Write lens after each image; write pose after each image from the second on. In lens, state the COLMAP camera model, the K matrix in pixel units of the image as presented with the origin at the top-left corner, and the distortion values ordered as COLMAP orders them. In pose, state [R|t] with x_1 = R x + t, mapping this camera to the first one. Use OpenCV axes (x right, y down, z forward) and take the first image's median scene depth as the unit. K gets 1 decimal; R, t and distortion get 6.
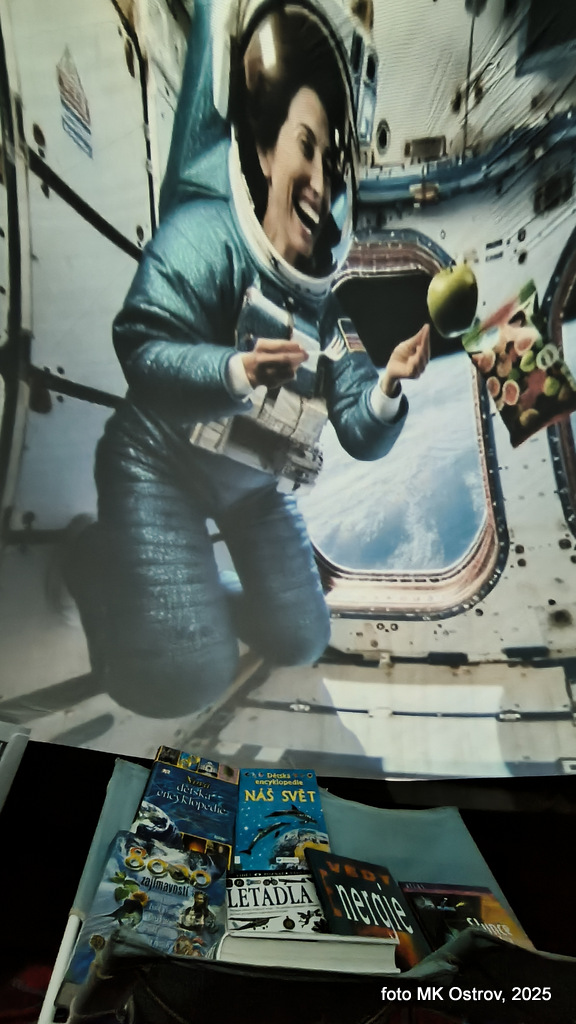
lens RADIAL K [[434.6, 0, 287.6], [0, 434.6, 510.5], [0, 0, 1]] dist [0.001438, 0.000090]
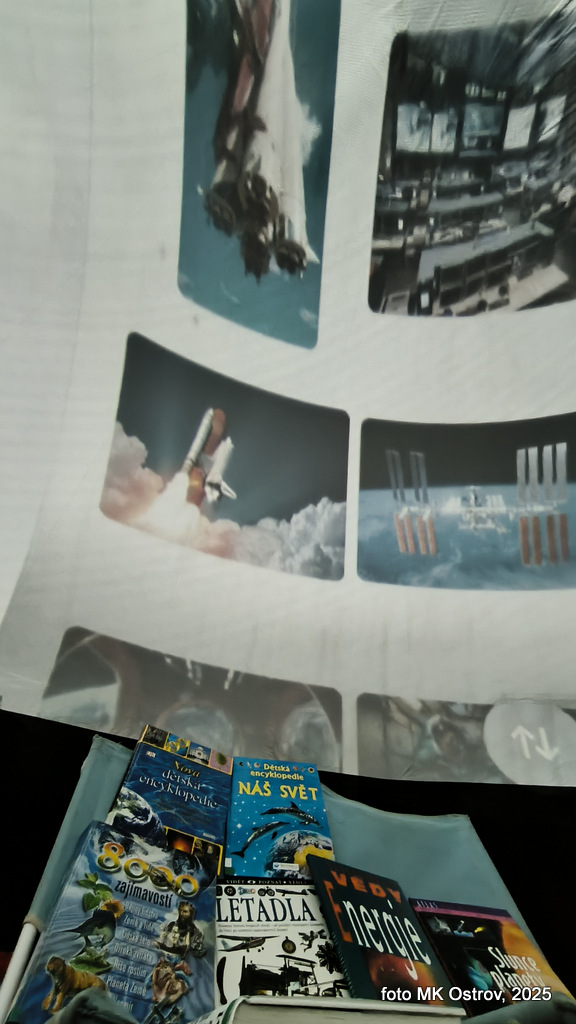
lens RADIAL K [[434.6, 0, 288.8], [0, 434.6, 512.2], [0, 0, 1]] dist [0.001438, 0.000090]
pose [[0.996343, 0.083503, 0.018113, -0.072203], [-0.083929, 0.996179, 0.024155, 0.087069], [-0.016027, -0.025587, 0.999544, 0.163879]]
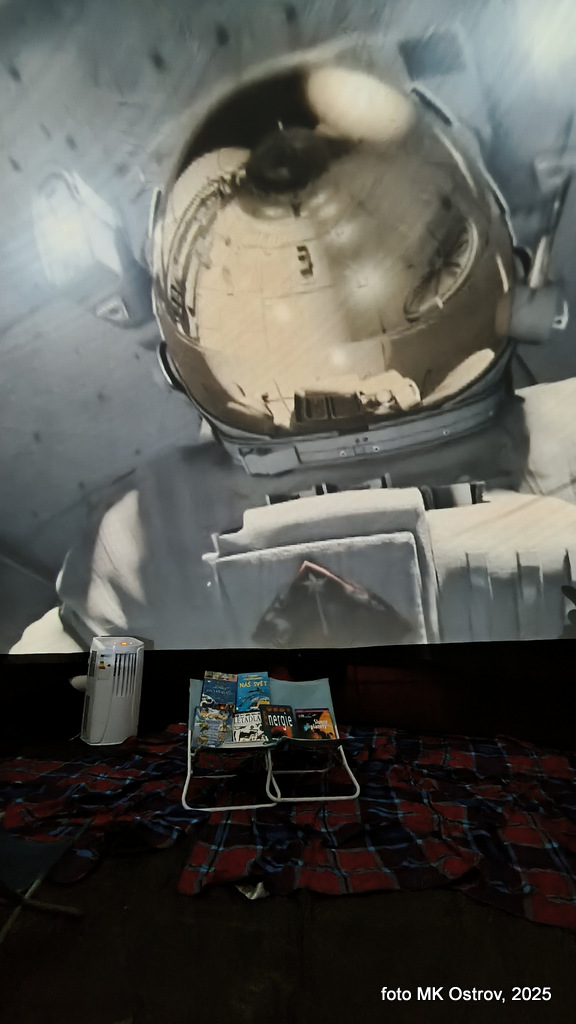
lens RADIAL K [[434.6, 0, 287.8], [0, 434.6, 513.3], [0, 0, 1]] dist [0.001438, 0.000090]
pose [[0.995594, -0.073072, -0.058763, 0.521258], [0.090753, 0.908559, 0.407779, -1.651550], [0.023592, -0.411316, 0.911188, -1.194775]]
